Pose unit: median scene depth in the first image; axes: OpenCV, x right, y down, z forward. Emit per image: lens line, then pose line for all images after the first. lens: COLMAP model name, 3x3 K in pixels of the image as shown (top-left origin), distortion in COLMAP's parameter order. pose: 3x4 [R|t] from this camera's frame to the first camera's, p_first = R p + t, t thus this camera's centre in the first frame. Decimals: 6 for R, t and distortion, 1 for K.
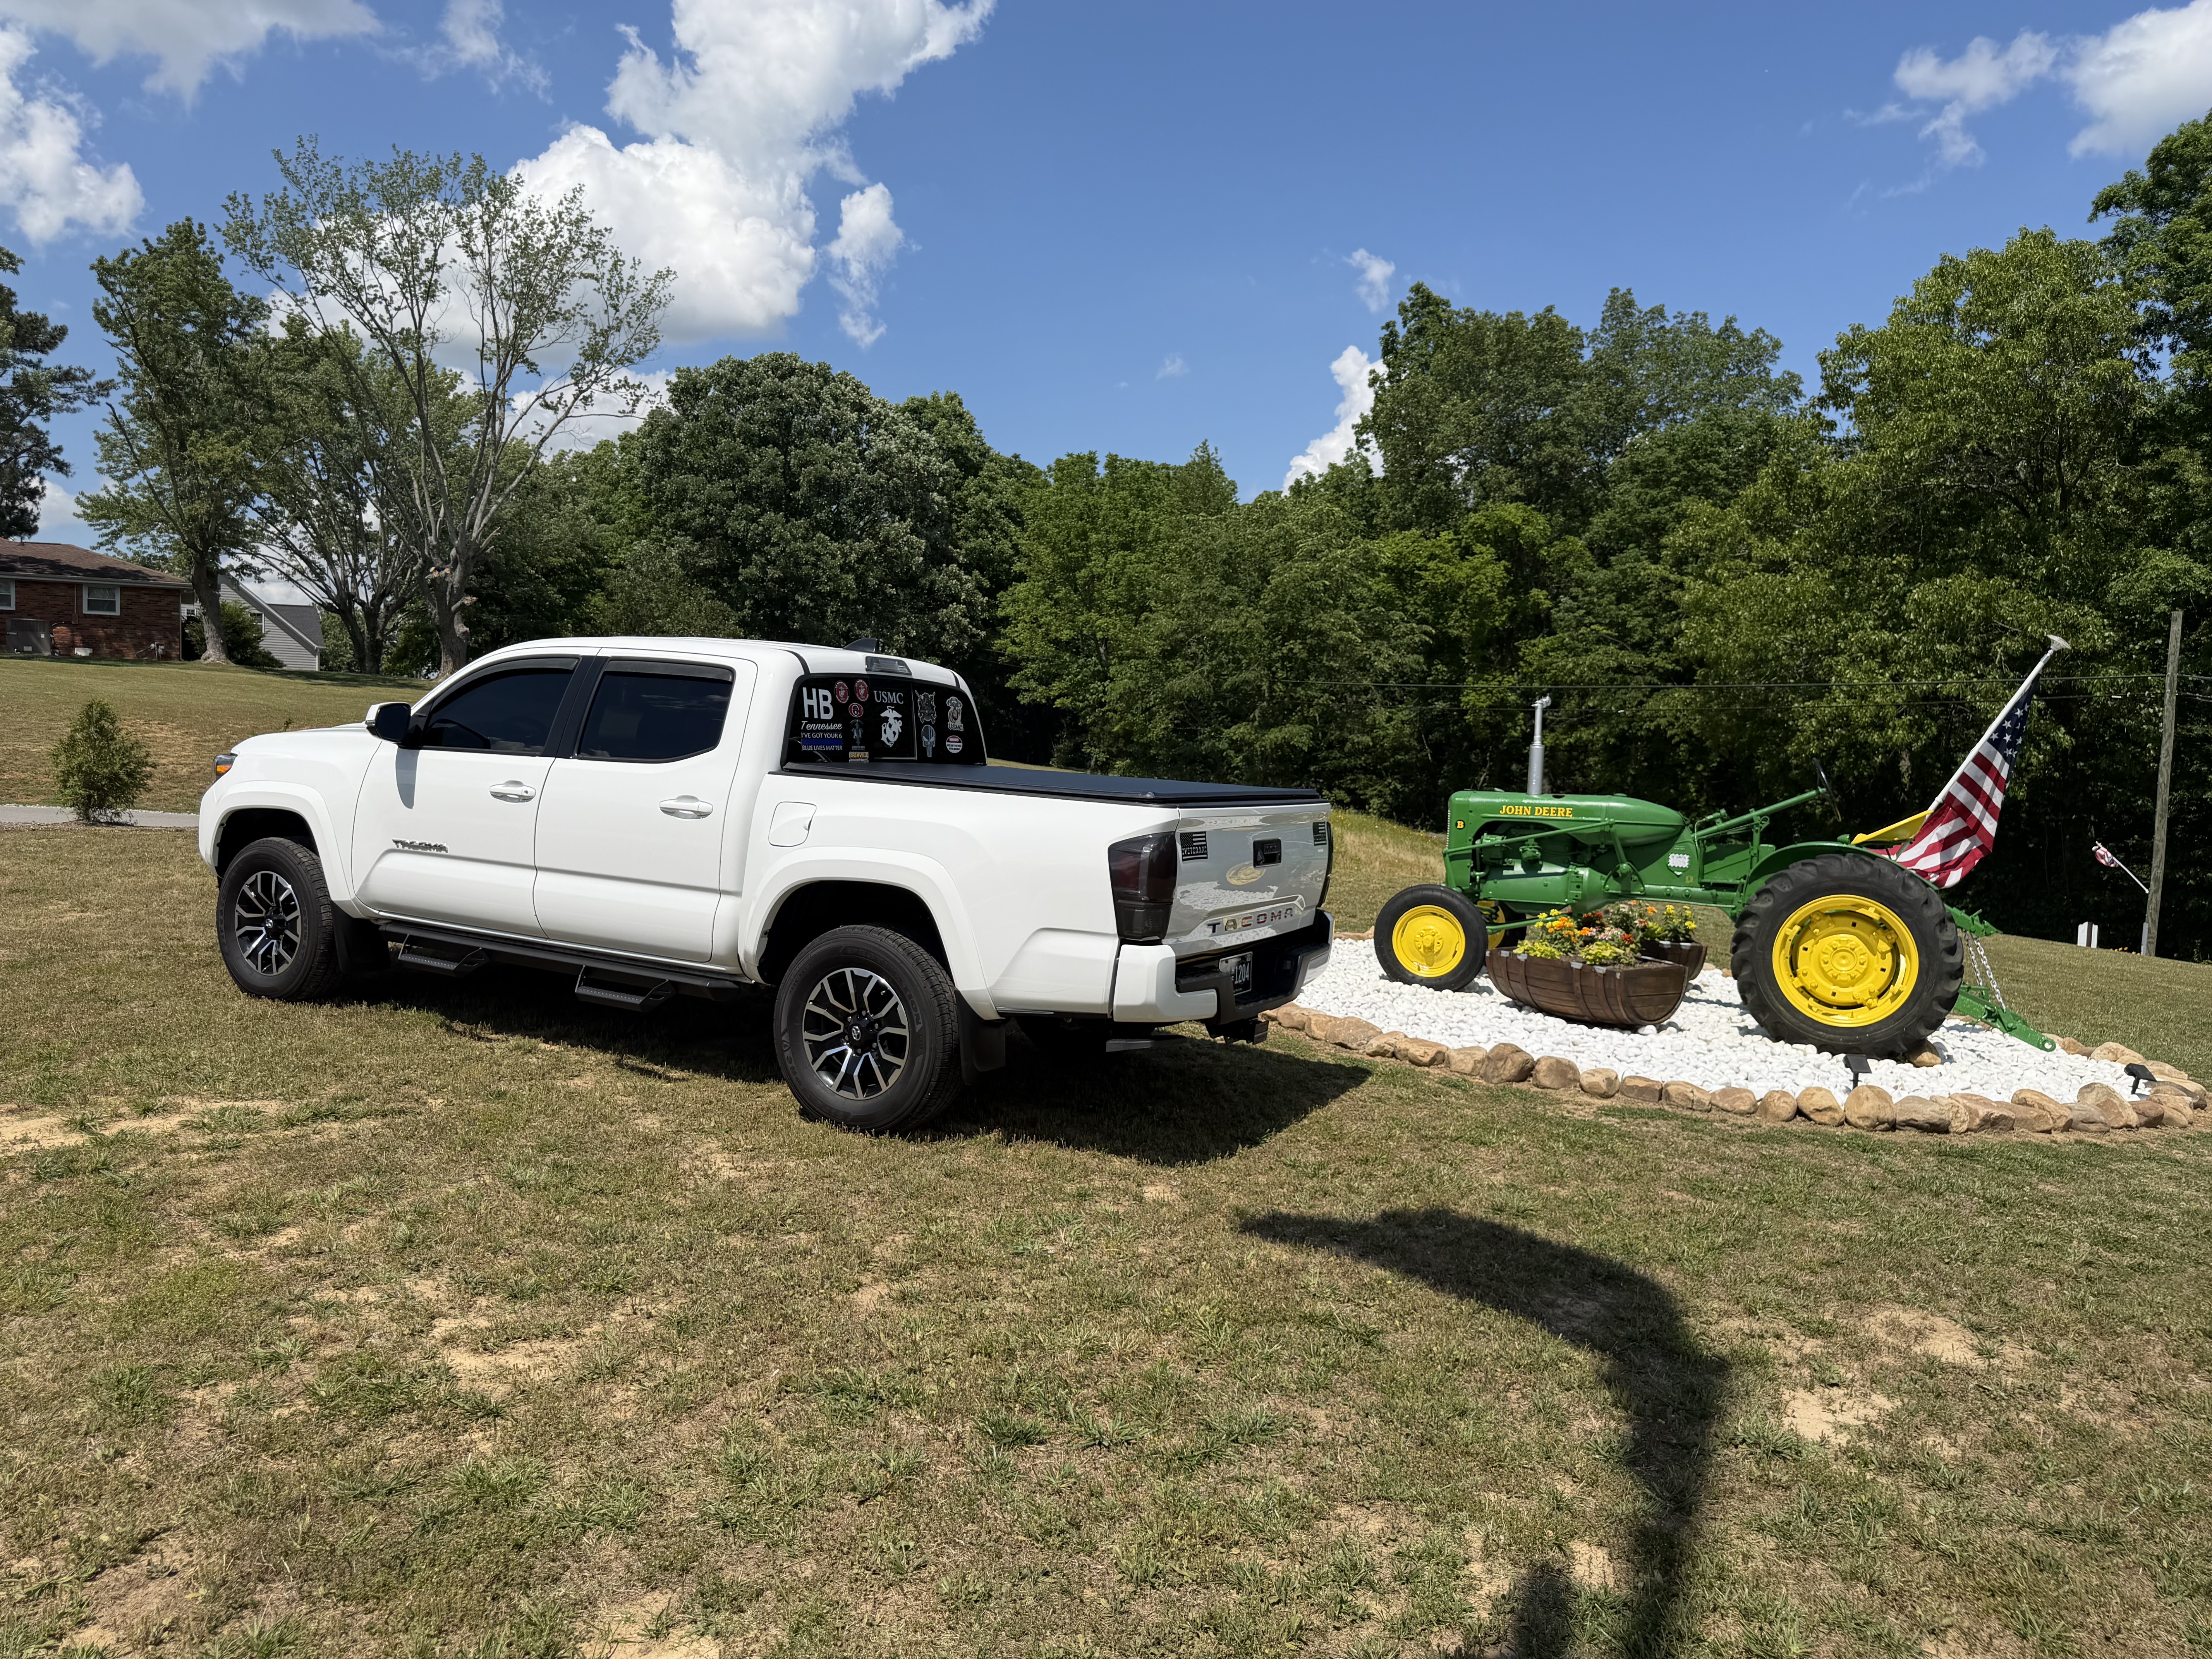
lens RADIAL K [[1536.0, 0, 1106.0], [0, 1536.0, 829.5], [0, 0, 1]] dist [0.002807, 0.000800]
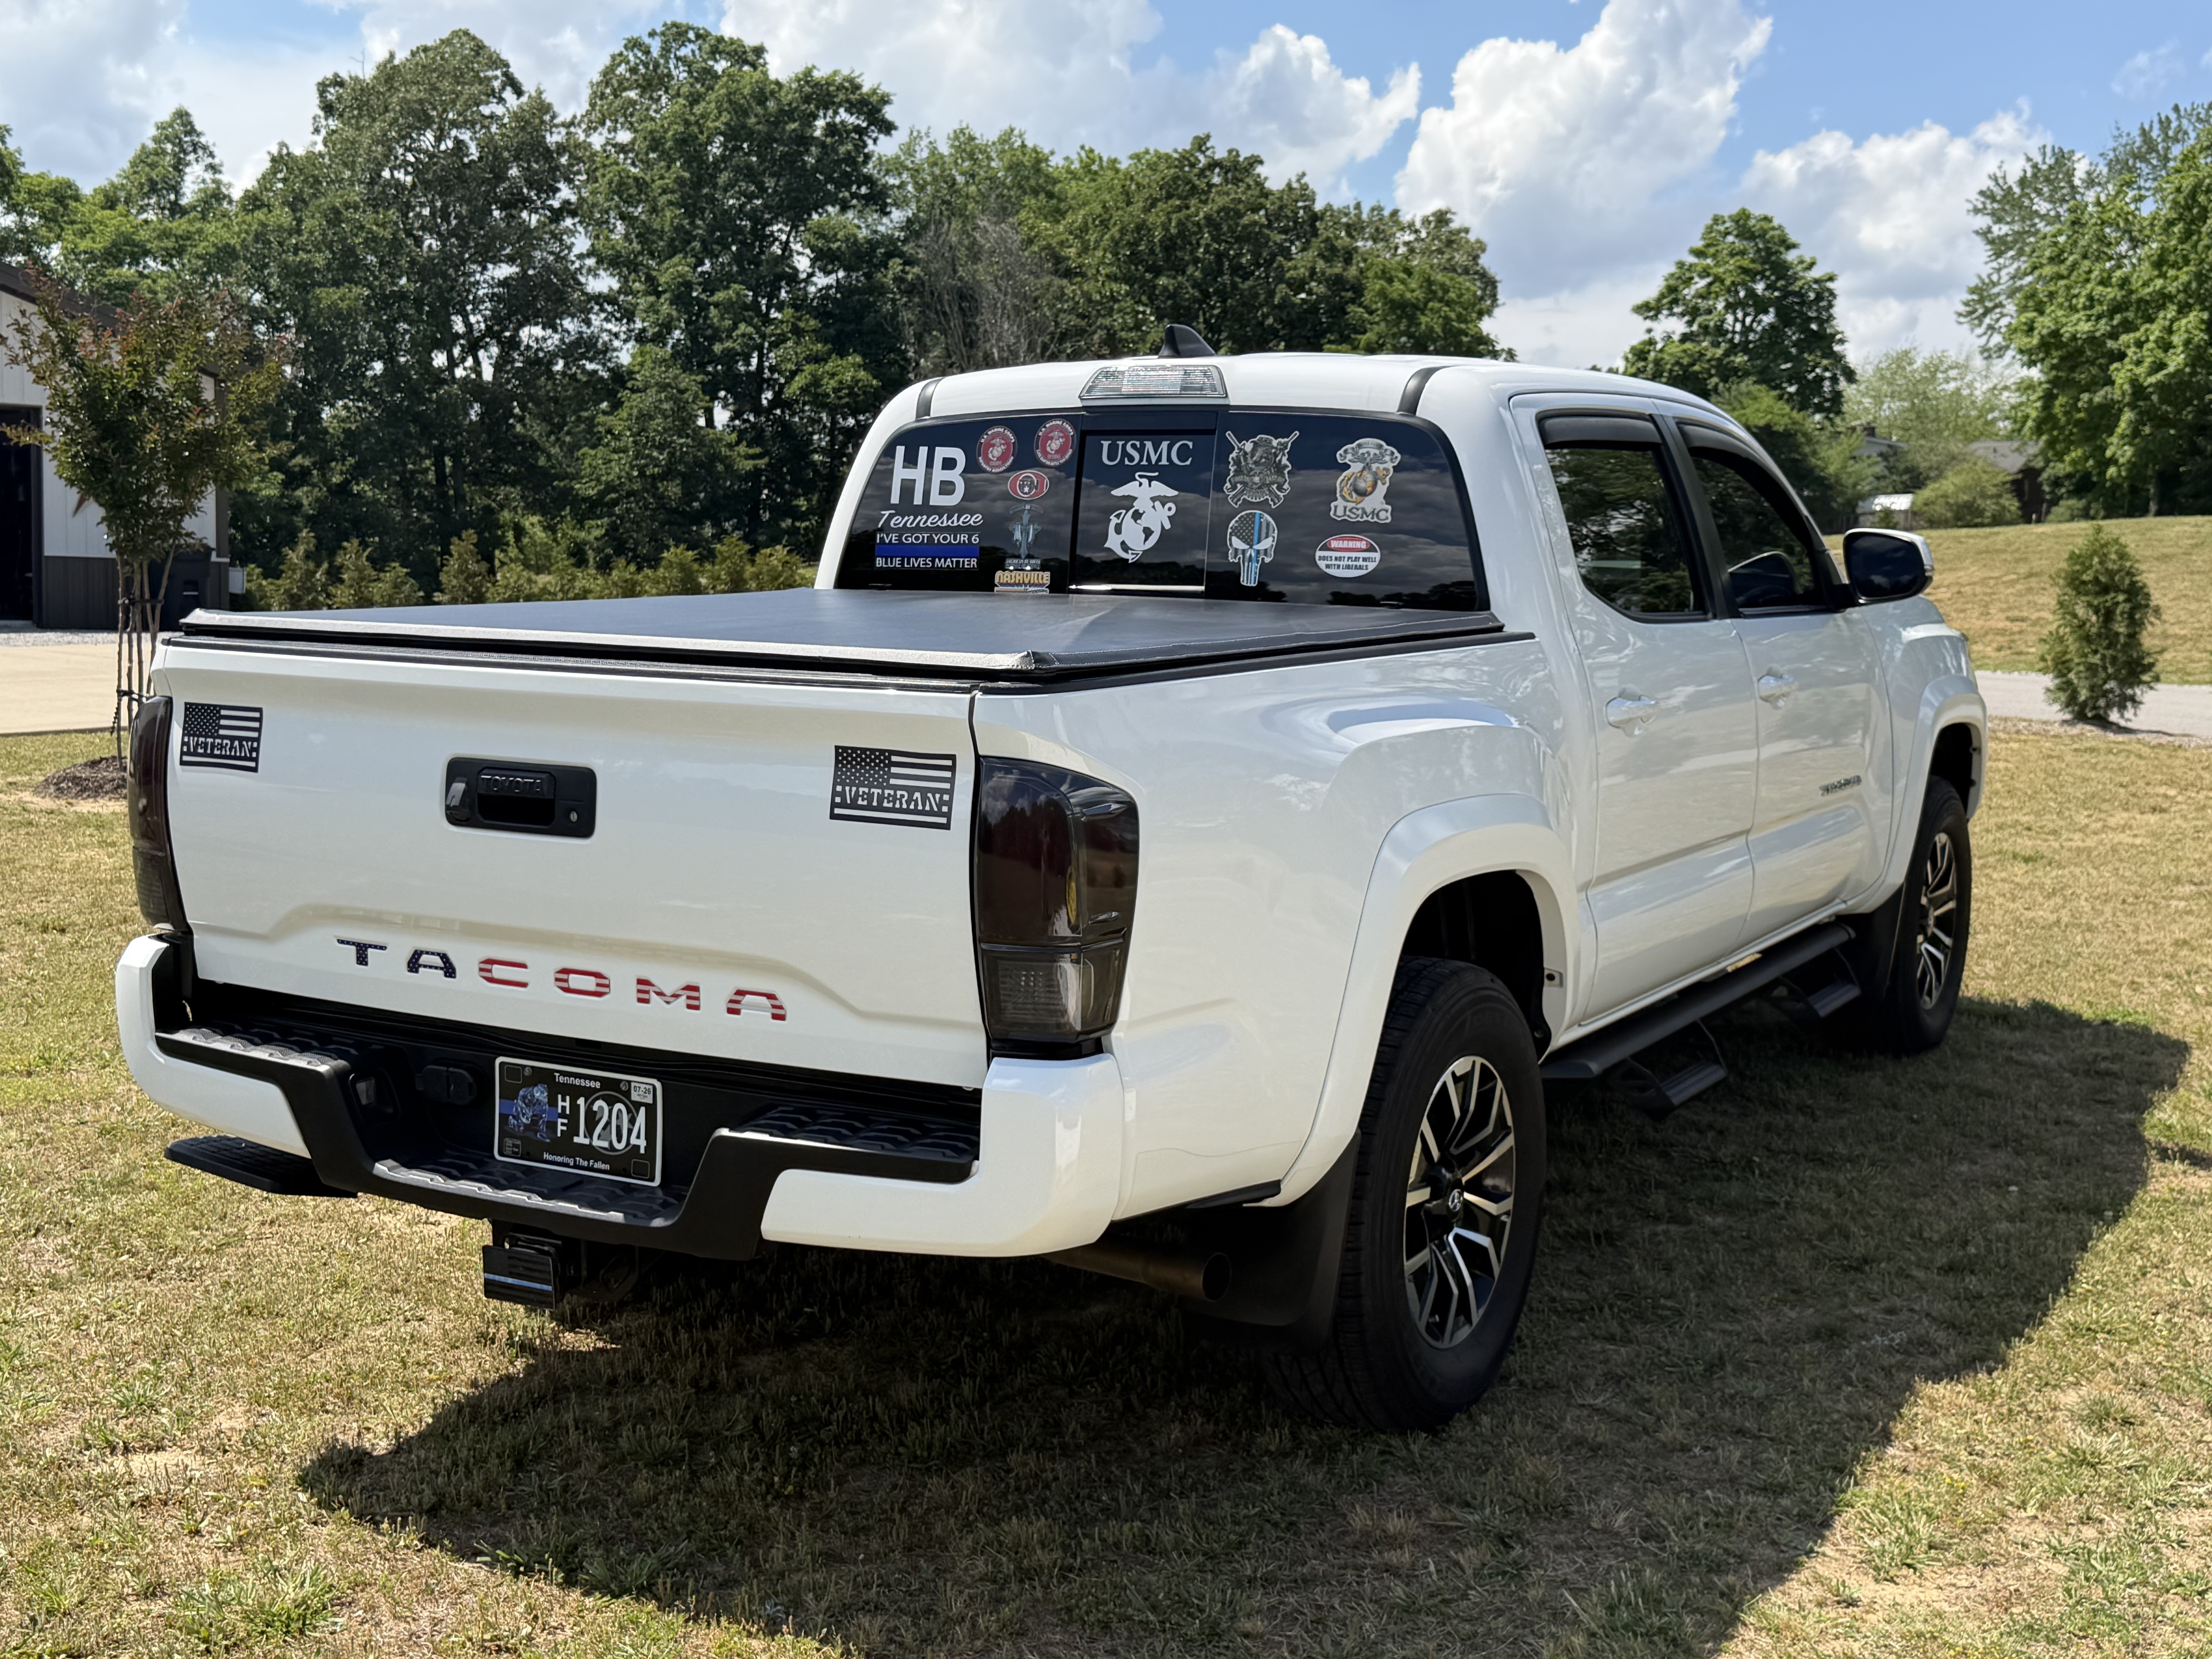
lens RADIAL K [[2627.3, 0, 1106.0], [0, 2627.3, 829.5], [0, 0, 1]] dist [0.004743, 0.007051]
pose [[-0.037571, 0.062386, -0.997345, 0.674560], [-0.079417, 0.994706, 0.065213, -0.026810], [0.996133, 0.081656, -0.032417, 1.083479]]
